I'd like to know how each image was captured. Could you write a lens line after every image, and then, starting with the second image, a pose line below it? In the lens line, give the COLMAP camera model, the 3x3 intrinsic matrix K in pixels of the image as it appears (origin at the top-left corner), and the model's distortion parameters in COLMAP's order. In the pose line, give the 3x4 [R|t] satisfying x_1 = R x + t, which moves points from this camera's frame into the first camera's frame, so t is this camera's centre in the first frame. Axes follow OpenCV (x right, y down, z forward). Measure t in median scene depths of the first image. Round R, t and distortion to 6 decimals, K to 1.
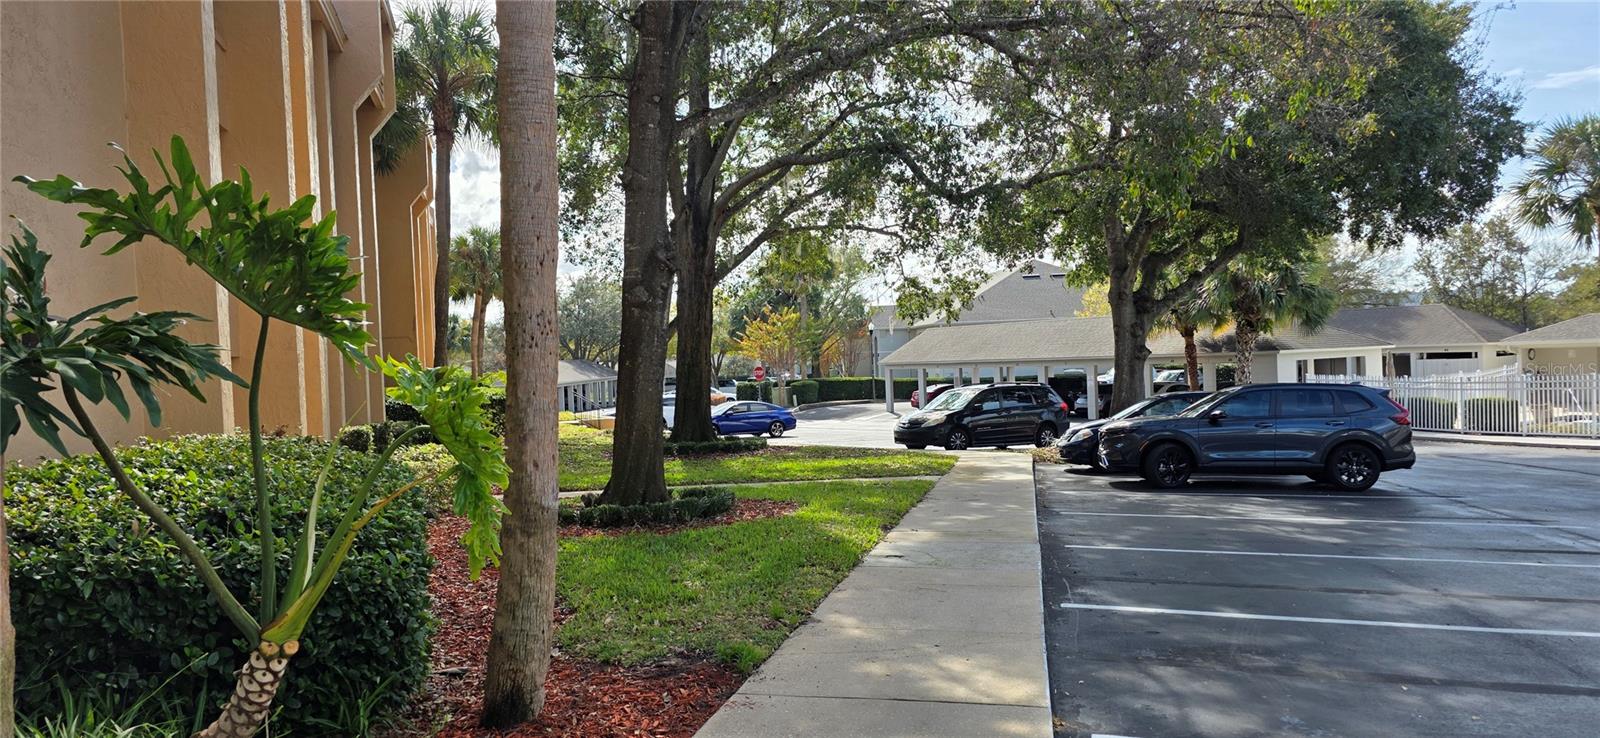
lens RADIAL K [[1022.6, 0, 800.0], [0, 1022.6, 369.0], [0, 0, 1]] dist [-0.000752, -0.000444]
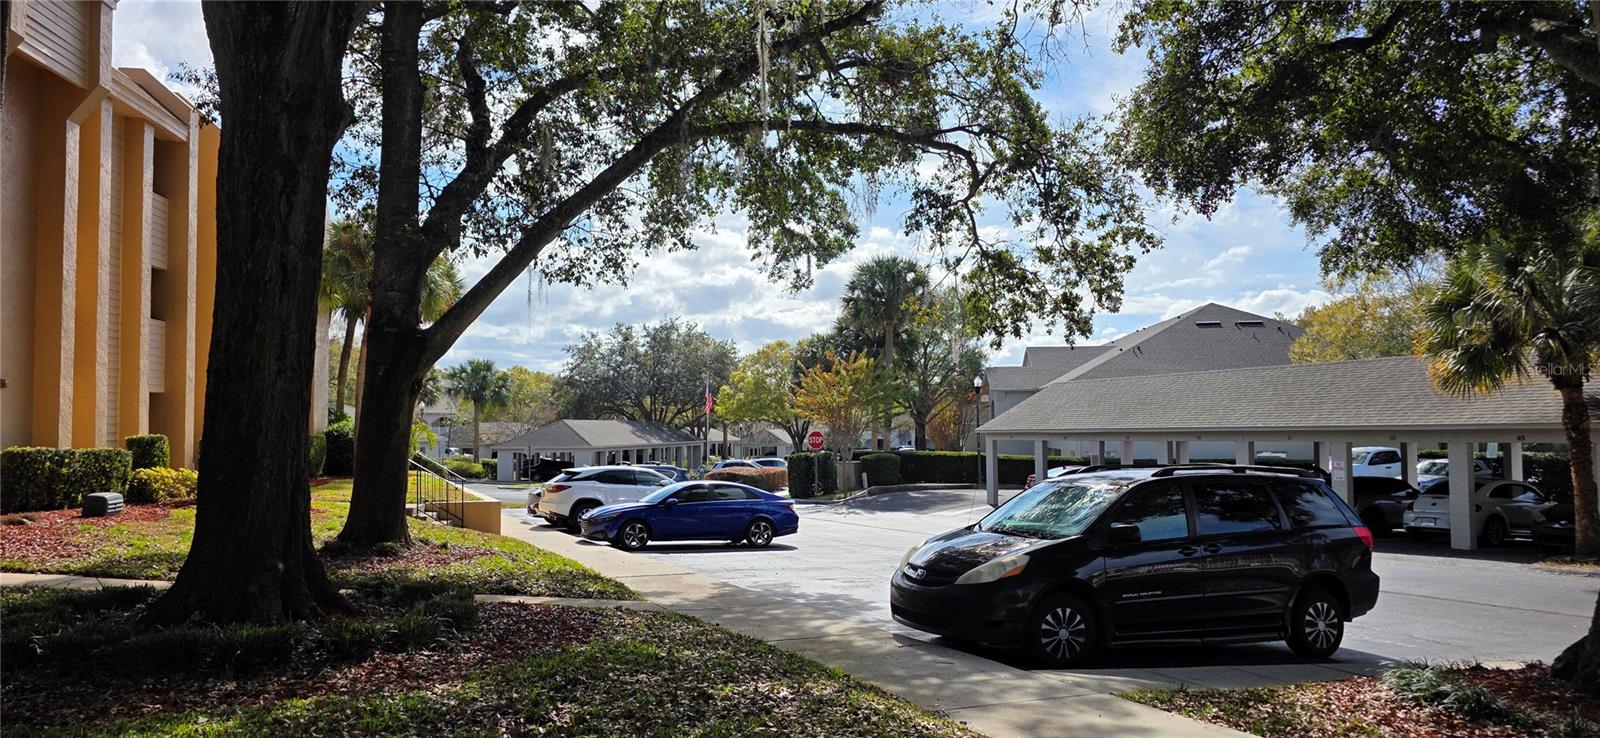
lens RADIAL K [[1022.6, 0, 800.0], [0, 1022.6, 369.0], [0, 0, 1]] dist [-0.000752, -0.000444]
pose [[0.989355, 0.027722, -0.142854, 0.086950], [-0.037950, 0.996868, -0.069380, 0.007746], [0.140483, 0.074063, 0.987309, 0.490851]]
